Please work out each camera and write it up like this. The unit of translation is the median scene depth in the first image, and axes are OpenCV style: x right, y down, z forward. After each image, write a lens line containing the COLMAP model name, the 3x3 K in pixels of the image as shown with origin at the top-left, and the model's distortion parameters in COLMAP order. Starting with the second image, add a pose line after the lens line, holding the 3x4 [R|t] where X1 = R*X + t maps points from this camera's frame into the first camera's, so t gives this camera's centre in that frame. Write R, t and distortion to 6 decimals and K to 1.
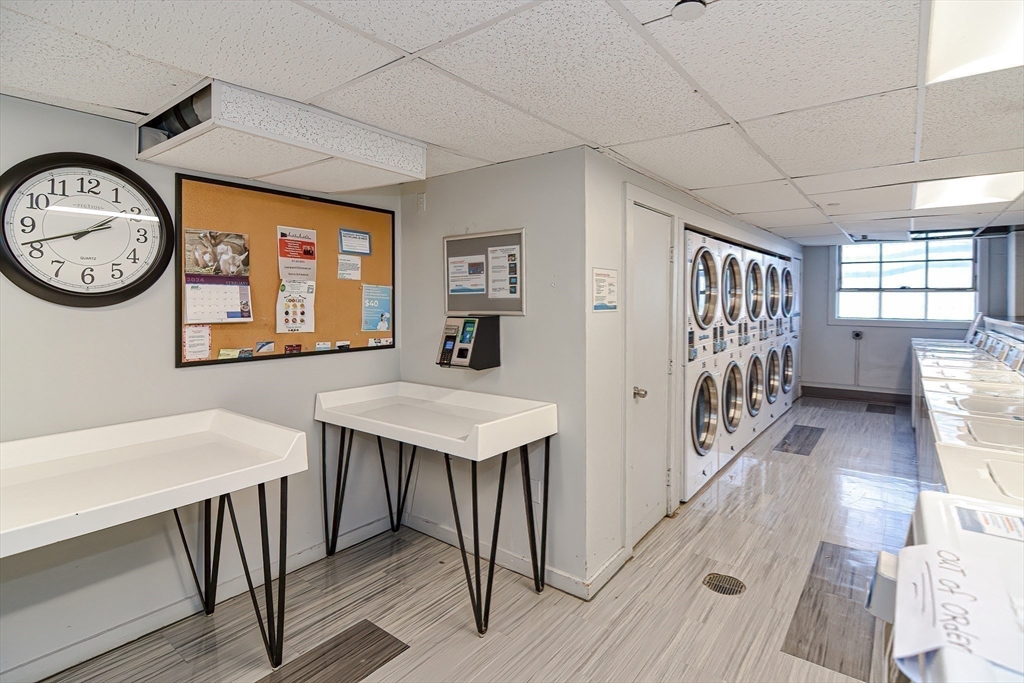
lens RADIAL K [[507.7, 0, 511.6], [0, 507.7, 301.1], [0, 0, 1]] dist [-0.002254, -0.000569]
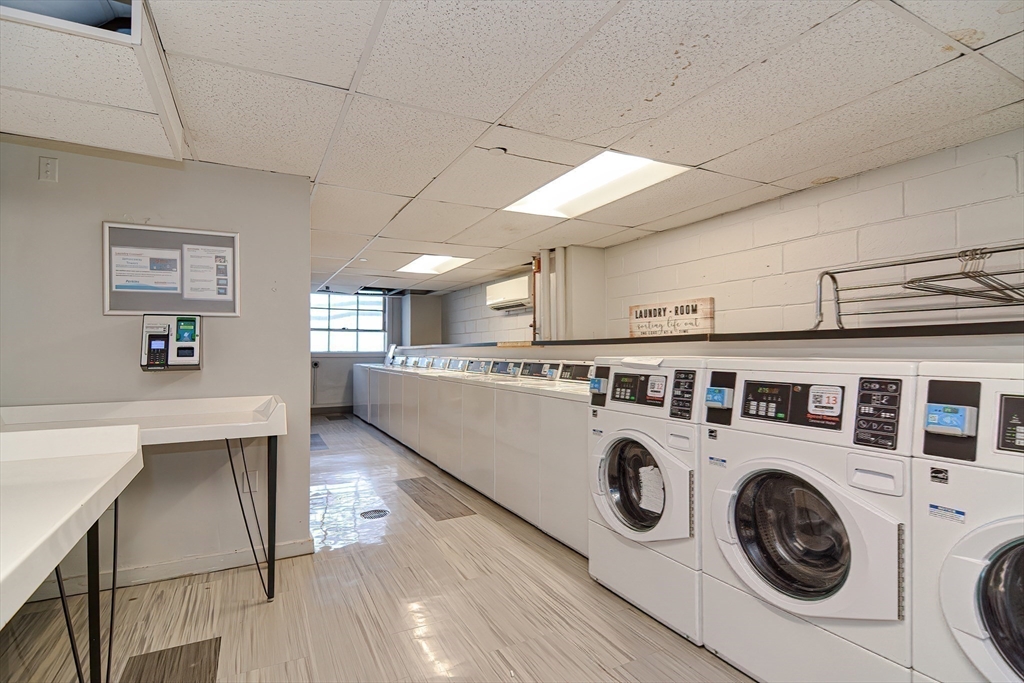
lens RADIAL K [[507.7, 0, 510.0], [0, 507.7, 346.5], [0, 0, 1]] dist [-0.002254, -0.000569]
pose [[0.420893, 0.008545, 0.907070, -0.626327], [0.008548, 0.999874, -0.013386, 0.099306], [-0.907070, 0.013388, 0.420767, 0.049943]]
